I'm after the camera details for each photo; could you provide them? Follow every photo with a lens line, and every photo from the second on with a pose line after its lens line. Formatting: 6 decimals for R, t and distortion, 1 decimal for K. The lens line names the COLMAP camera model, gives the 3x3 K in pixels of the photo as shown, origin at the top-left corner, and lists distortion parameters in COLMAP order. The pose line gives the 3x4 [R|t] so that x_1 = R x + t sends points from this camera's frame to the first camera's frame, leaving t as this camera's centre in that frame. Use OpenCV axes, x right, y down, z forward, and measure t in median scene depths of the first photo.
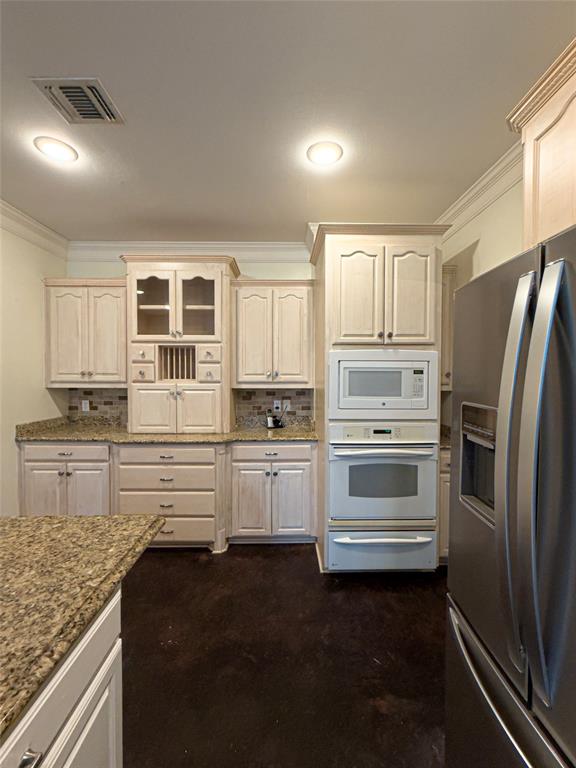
lens RADIAL K [[308.9, 0, 287.7], [0, 308.9, 382.2], [0, 0, 1]] dist [-0.000313, 0.000190]
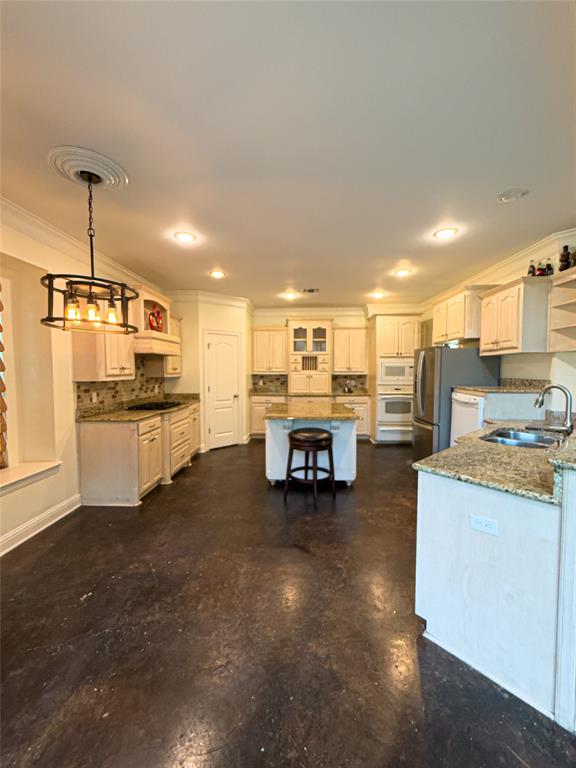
lens RADIAL K [[308.9, 0, 287.7], [0, 308.9, 382.2], [0, 0, 1]] dist [-0.000313, 0.000190]
pose [[0.999040, -0.000102, -0.043814, -0.425361], [0.000942, 0.999816, 0.019151, 0.035379], [0.043804, -0.019173, 0.998856, -1.377605]]
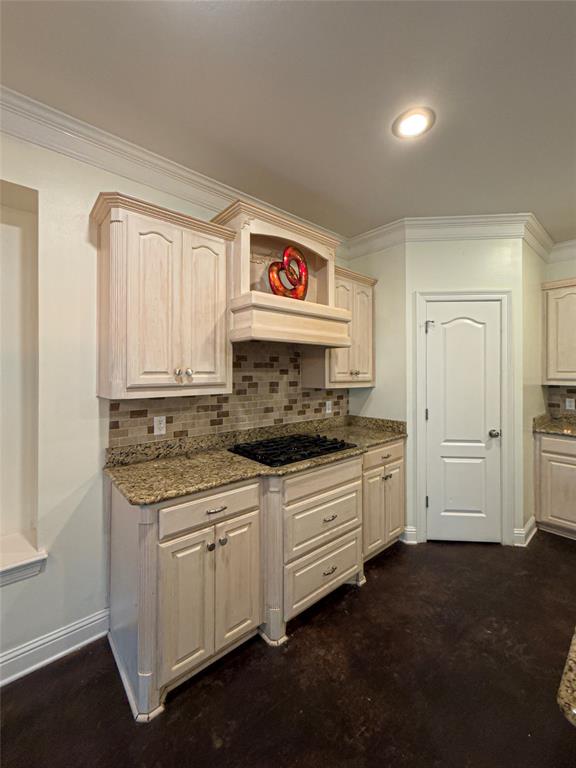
lens RADIAL K [[313.2, 0, 295.9], [0, 313.2, 369.3], [0, 0, 1]] dist [-0.000208, 0.000033]
pose [[0.654805, -0.007405, -0.755761, -0.544740], [-0.018438, 0.999498, -0.025767, 0.008401], [0.755573, 0.030807, 0.654340, -0.371627]]
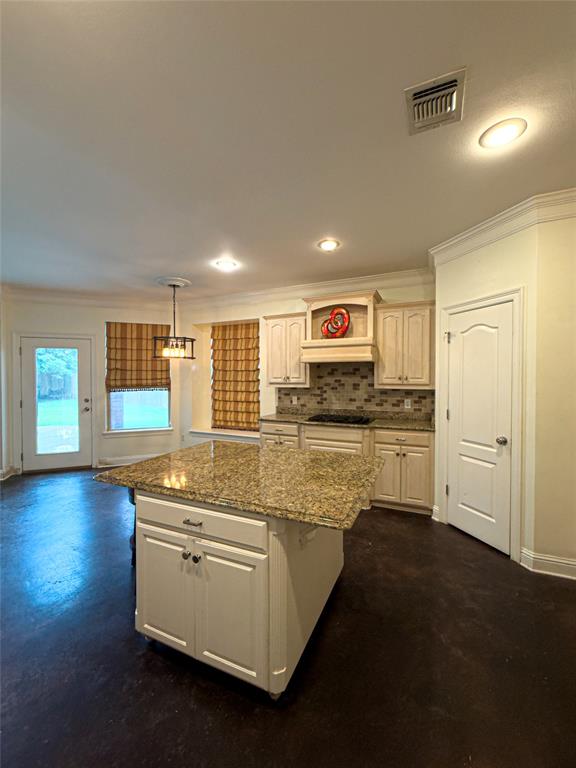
lens RADIAL K [[318.3, 0, 290.8], [0, 318.3, 381.1], [0, 0, 1]] dist [-0.001836, -0.000157]
pose [[-0.424993, 0.010457, -0.905136, 0.250575], [-0.020621, 0.999562, 0.021230, -0.014647], [0.904962, 0.027688, -0.424591, 0.554669]]
